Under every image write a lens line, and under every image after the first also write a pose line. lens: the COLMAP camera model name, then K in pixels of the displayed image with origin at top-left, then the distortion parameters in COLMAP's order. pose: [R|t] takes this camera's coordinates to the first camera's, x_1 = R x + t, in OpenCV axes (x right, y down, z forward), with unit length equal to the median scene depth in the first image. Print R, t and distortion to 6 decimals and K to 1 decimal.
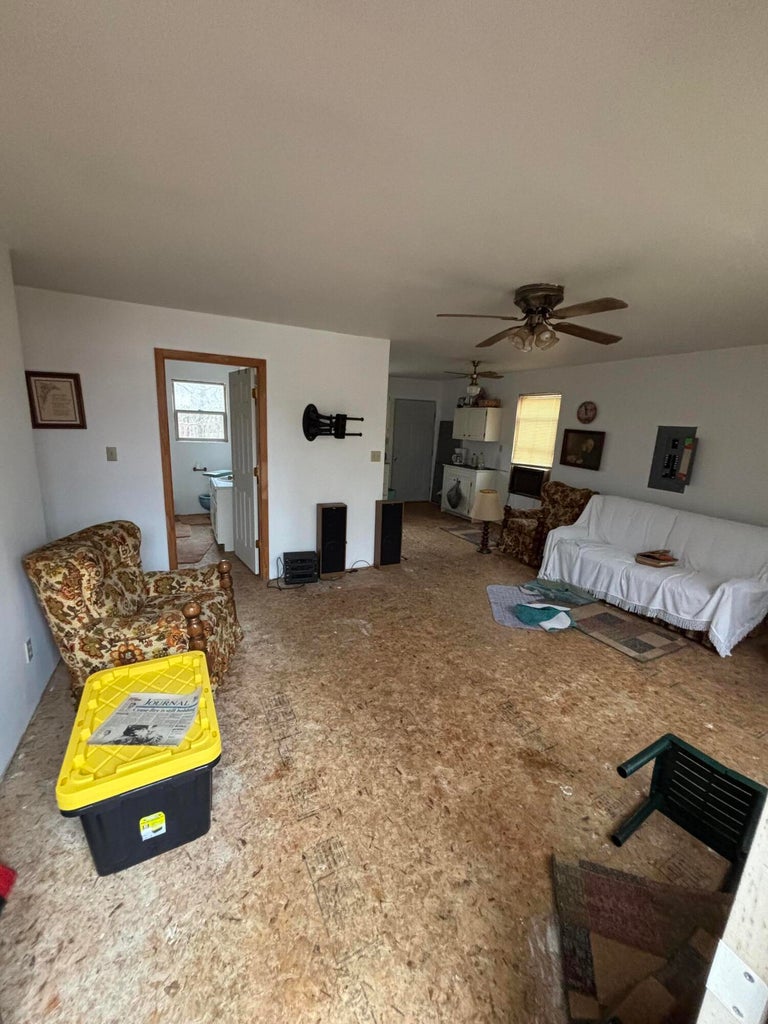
lens RADIAL K [[413.2, 0, 386.3], [0, 413.2, 511.8], [0, 0, 1]] dist [0.001876, -0.000127]
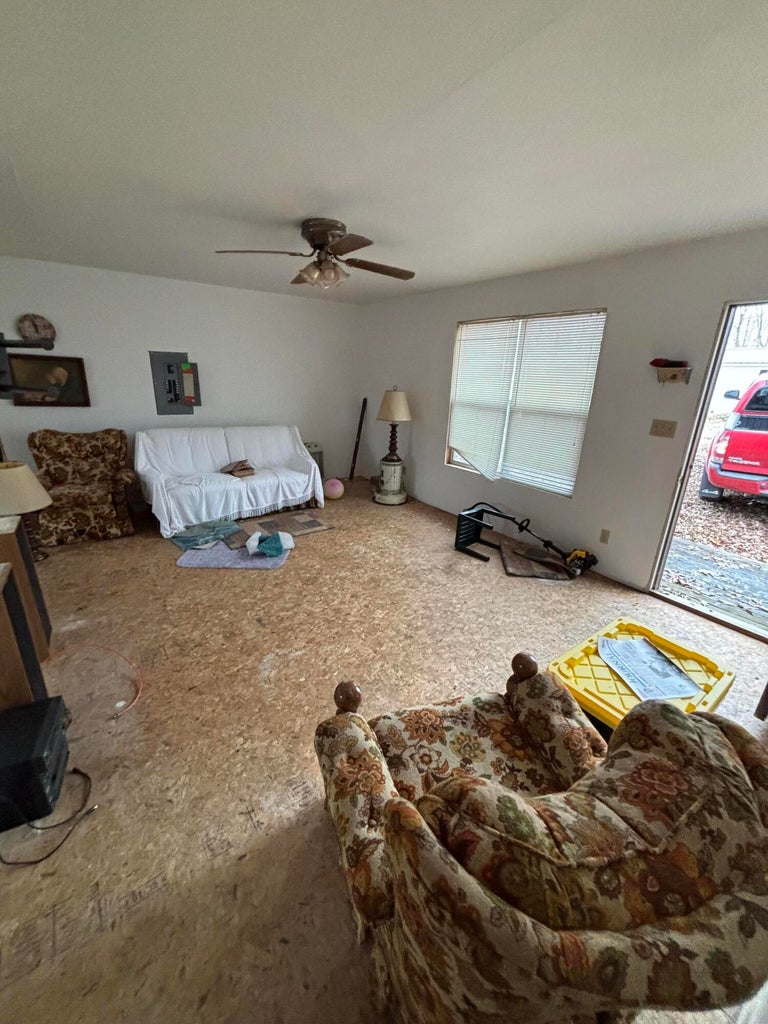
lens RADIAL K [[413.2, 0, 383.0], [0, 413.2, 512.9], [0, 0, 1]] dist [0.001876, -0.000127]
pose [[-0.145200, -0.374380, 0.915837, -0.535347], [0.172082, 0.901982, 0.395999, -0.171783], [-0.974323, 0.215098, -0.066544, 0.671246]]
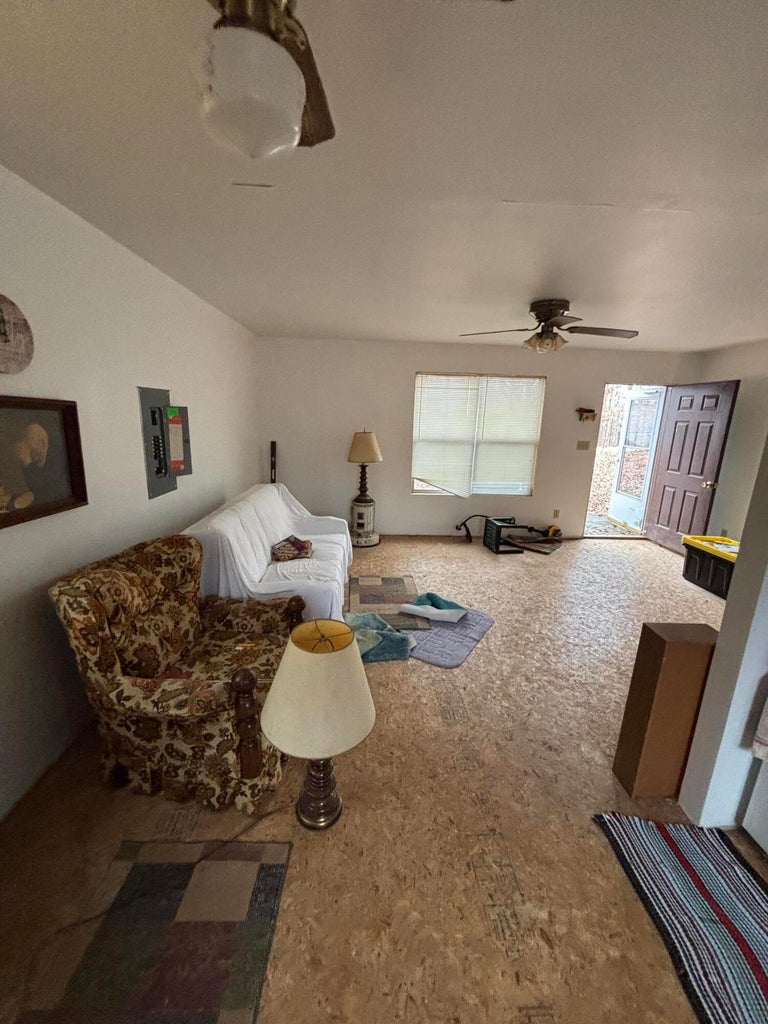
lens RADIAL K [[413.2, 0, 382.8], [0, 413.2, 508.4], [0, 0, 1]] dist [0.001876, -0.000127]
pose [[-0.906882, -0.169031, 0.385998, 0.148432], [0.014913, 0.902573, 0.430279, -0.327099], [-0.421122, 0.395969, -0.816006, 1.530399]]
